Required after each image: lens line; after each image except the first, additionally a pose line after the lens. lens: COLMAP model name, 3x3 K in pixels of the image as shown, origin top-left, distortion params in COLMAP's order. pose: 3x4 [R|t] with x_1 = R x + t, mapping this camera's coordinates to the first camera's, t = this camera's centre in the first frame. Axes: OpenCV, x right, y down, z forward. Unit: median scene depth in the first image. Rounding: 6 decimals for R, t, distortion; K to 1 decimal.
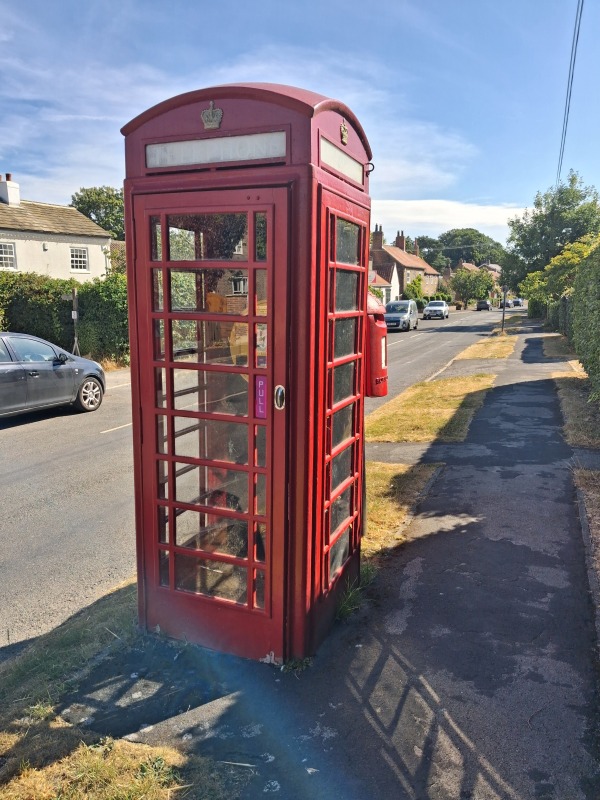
lens RADIAL K [[629.4, 0, 289.8], [0, 629.4, 400.2], [0, 0, 1]] dist [-0.027170, 0.042787]
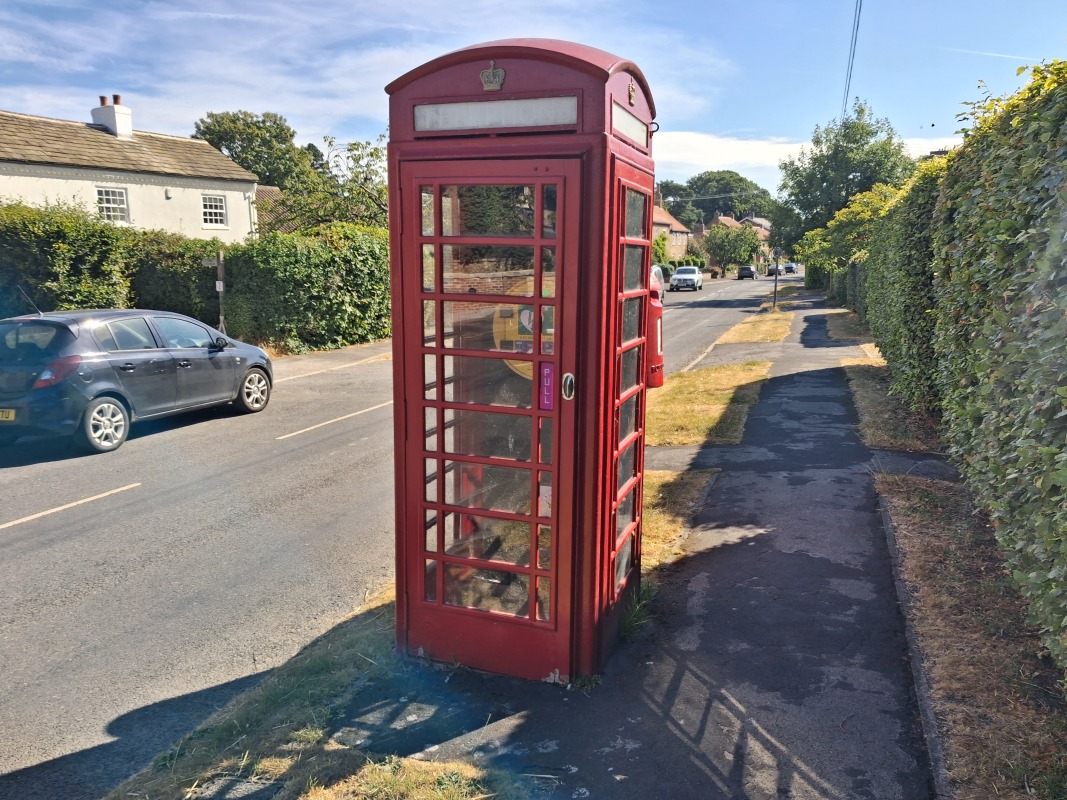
lens RADIAL K [[838.7, 0, 533.5], [0, 838.7, 400.0], [0, 0, 1]] dist [-0.002993, -0.004995]
pose [[0.998680, -0.007014, 0.050875, -0.104831], [0.006910, 0.999974, 0.002216, 0.010093], [-0.050889, -0.001862, 0.998703, -0.173891]]
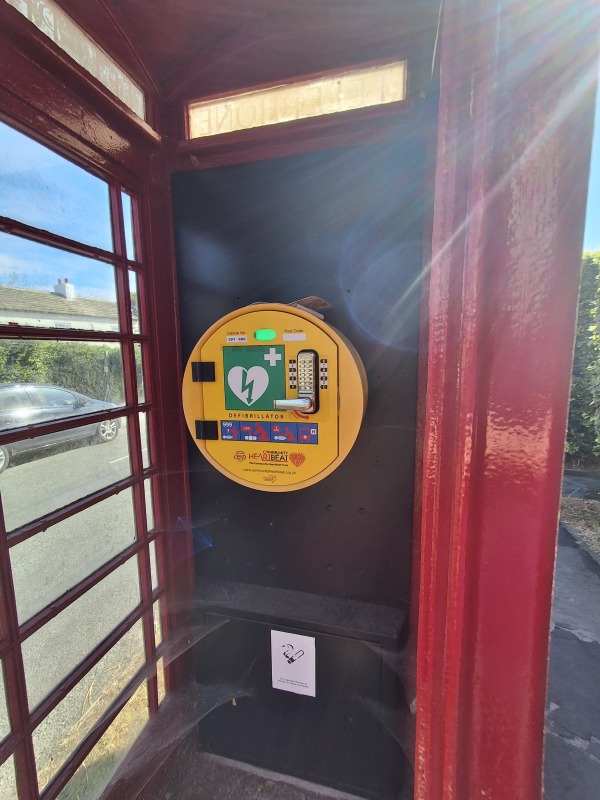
lens RADIAL K [[369.1, 0, 300.0], [0, 369.1, 400.0], [0, 0, 1]] dist [-0.000305, -0.000011]
pose [[0.992377, -0.036281, 0.117778, -0.035348], [0.041481, 0.998256, -0.042009, -0.073658], [-0.116049, 0.046574, 0.992151, 0.701675]]
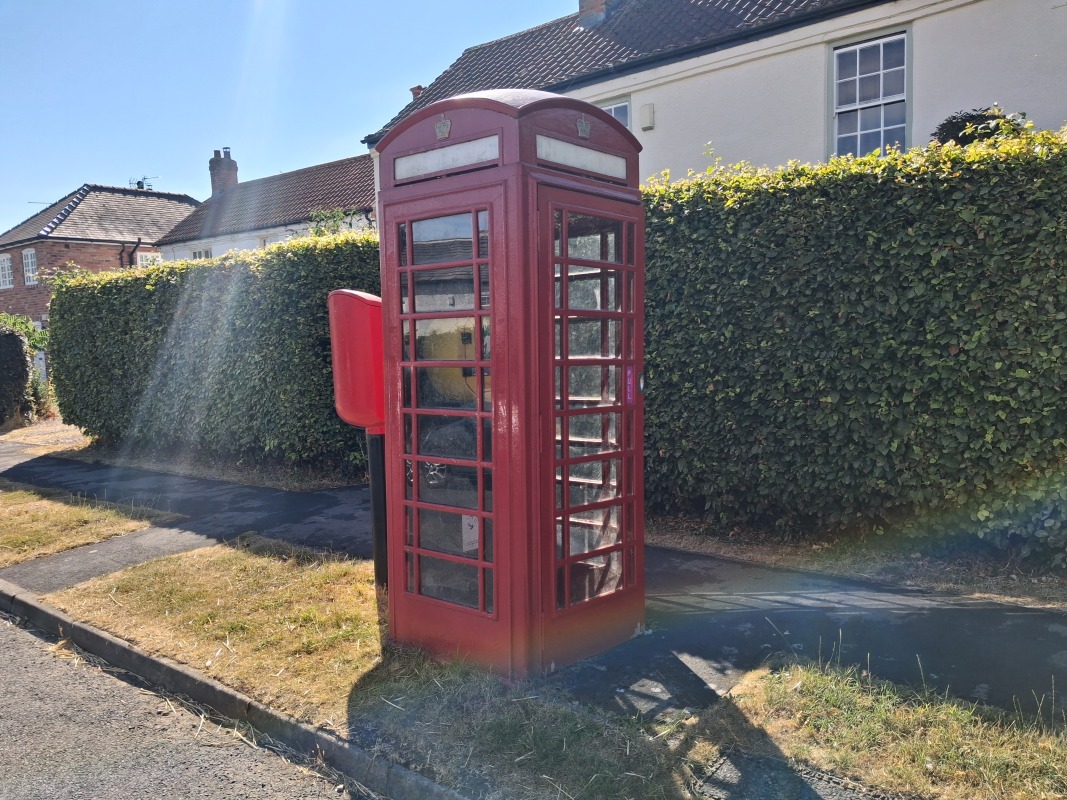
lens RADIAL K [[863.2, 0, 533.5], [0, 863.2, 400.0], [0, 0, 1]] dist [0.052774, -0.000845]
pose [[0.317894, -0.062290, 0.946078, -1.276051], [0.175225, 0.984511, 0.005942, -0.012071], [-0.931794, 0.163887, 0.323885, 0.545855]]
